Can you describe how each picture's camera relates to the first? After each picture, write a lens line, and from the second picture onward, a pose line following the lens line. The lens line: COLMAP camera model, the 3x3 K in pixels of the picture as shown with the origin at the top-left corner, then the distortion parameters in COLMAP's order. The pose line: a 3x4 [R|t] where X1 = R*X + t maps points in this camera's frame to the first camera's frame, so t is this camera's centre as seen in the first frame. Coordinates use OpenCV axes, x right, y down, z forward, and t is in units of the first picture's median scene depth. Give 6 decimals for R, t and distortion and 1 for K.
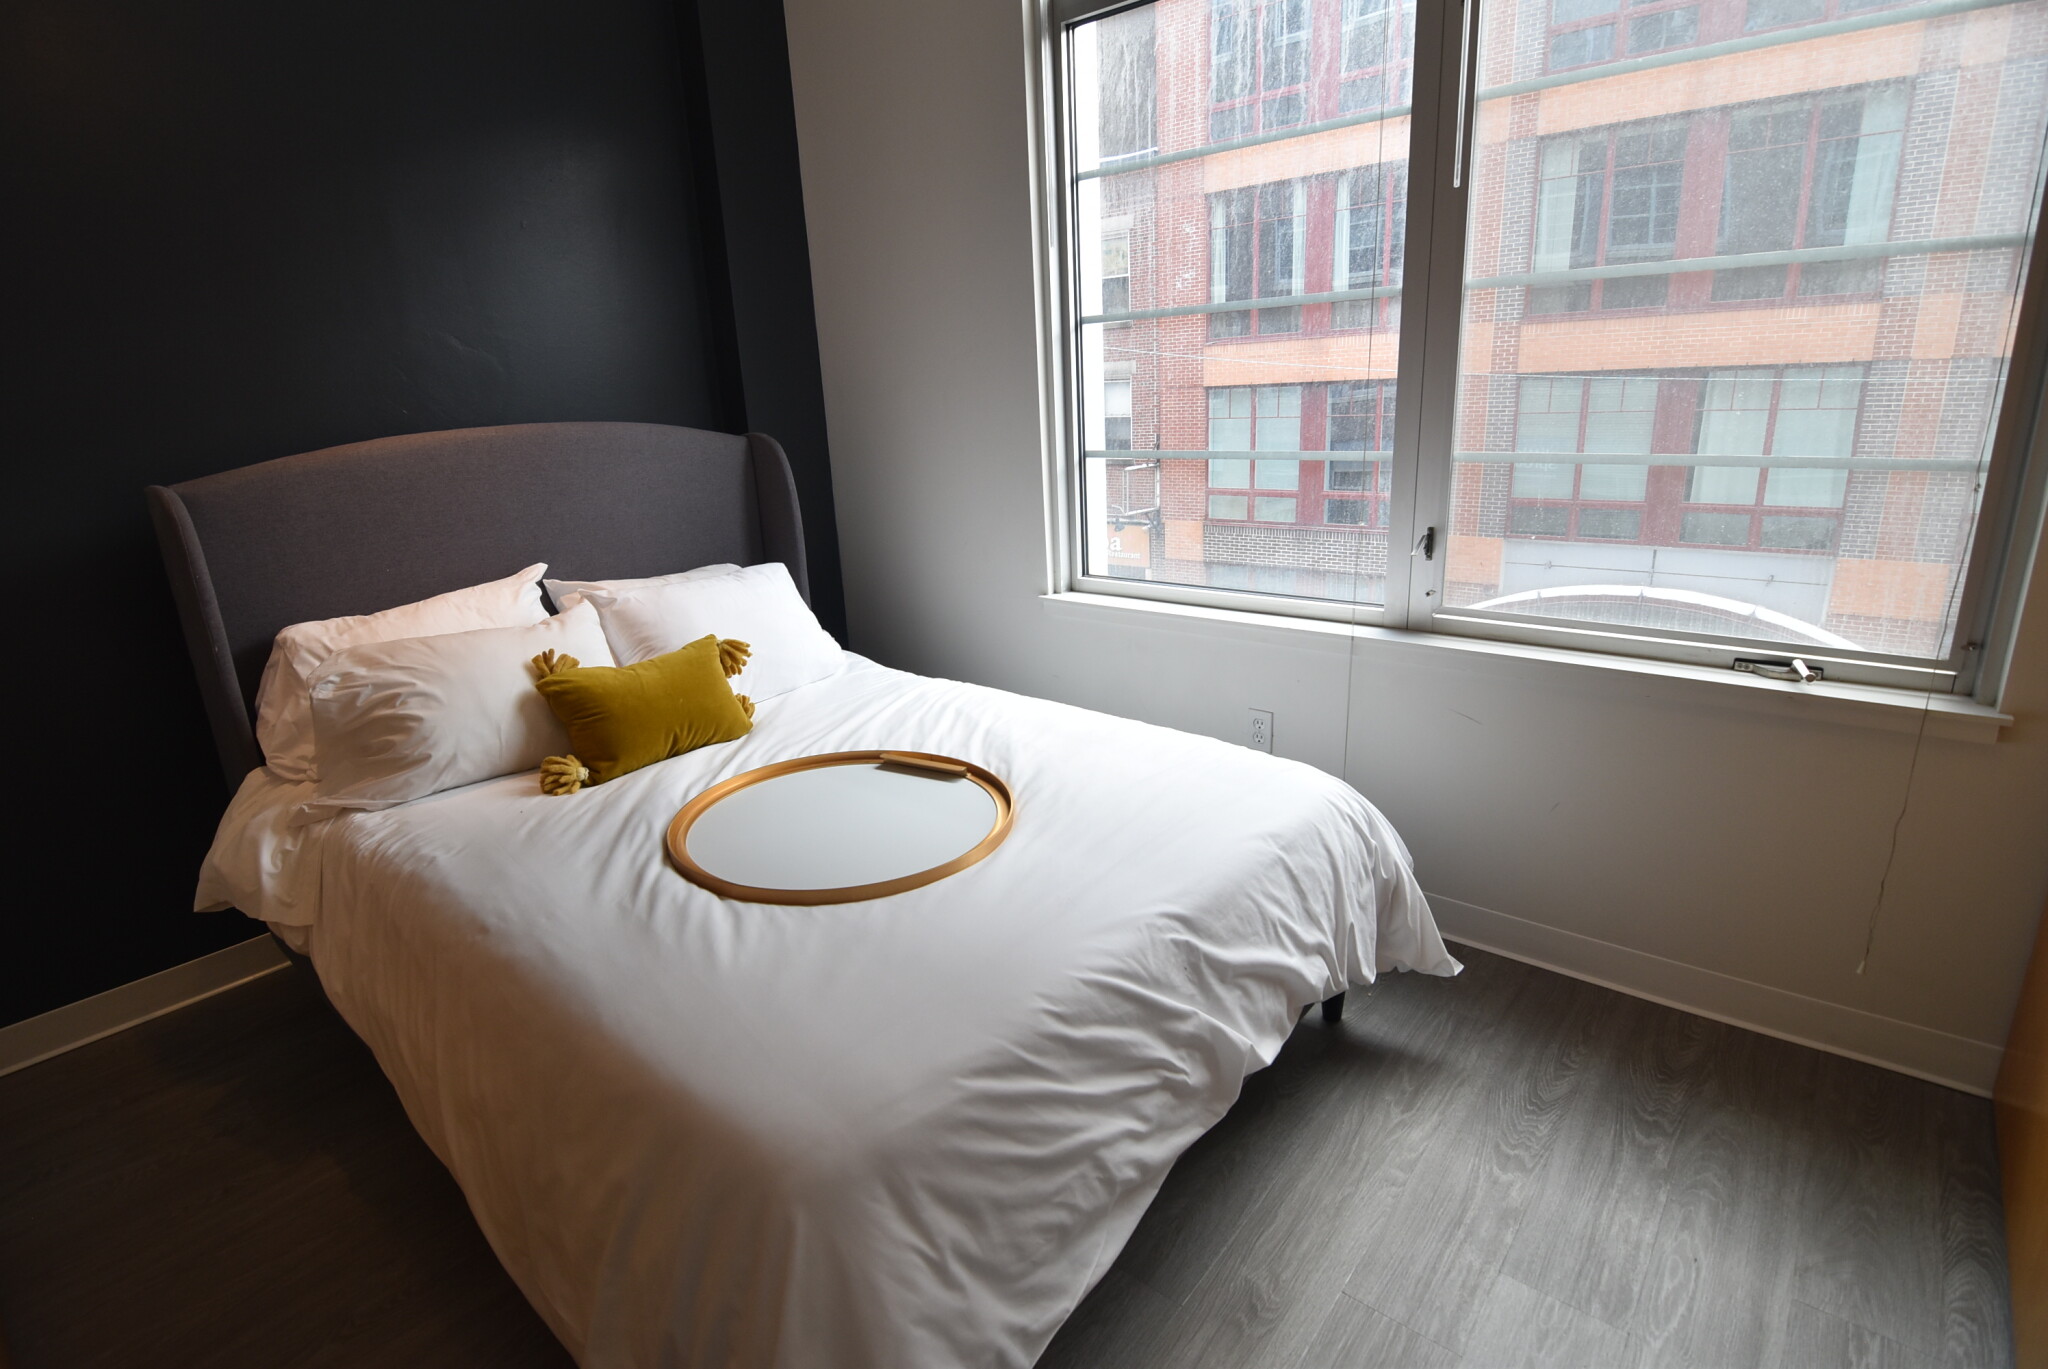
lens RADIAL K [[994.3, 0, 1026.5], [0, 994.3, 678.6], [0, 0, 1]] dist [-0.007922, -0.008882]
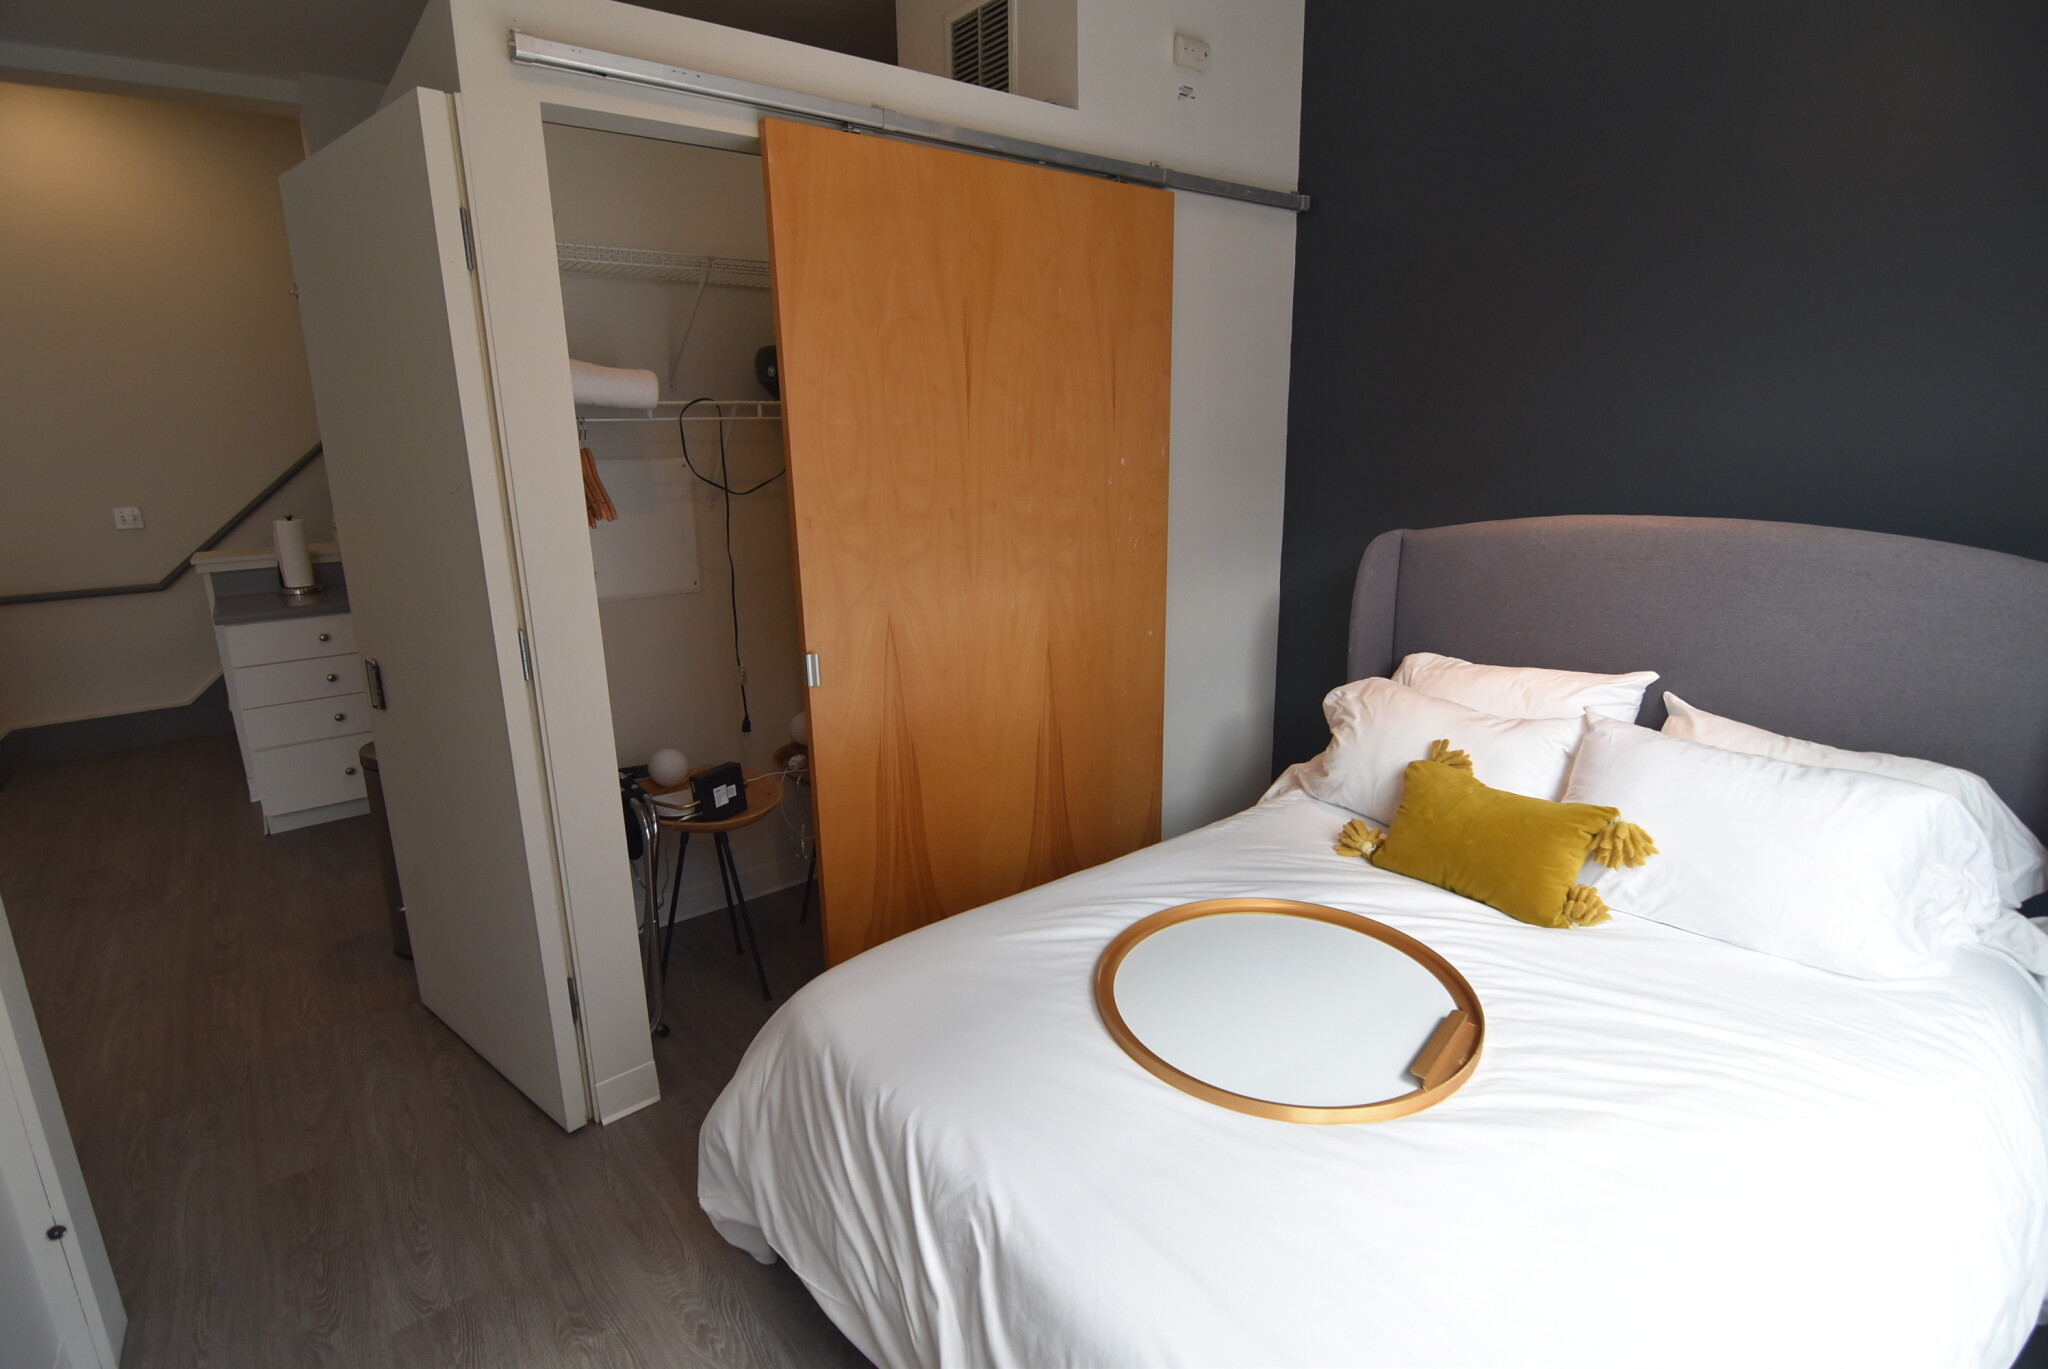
lens RADIAL K [[994.3, 0, 1026.5], [0, 994.3, 678.6], [0, 0, 1]] dist [-0.007922, -0.008882]
pose [[-0.212548, 0.278418, -0.936646, 0.590281], [-0.252255, 0.910423, 0.327866, -0.333895], [0.944029, 0.305961, -0.123276, 0.746918]]
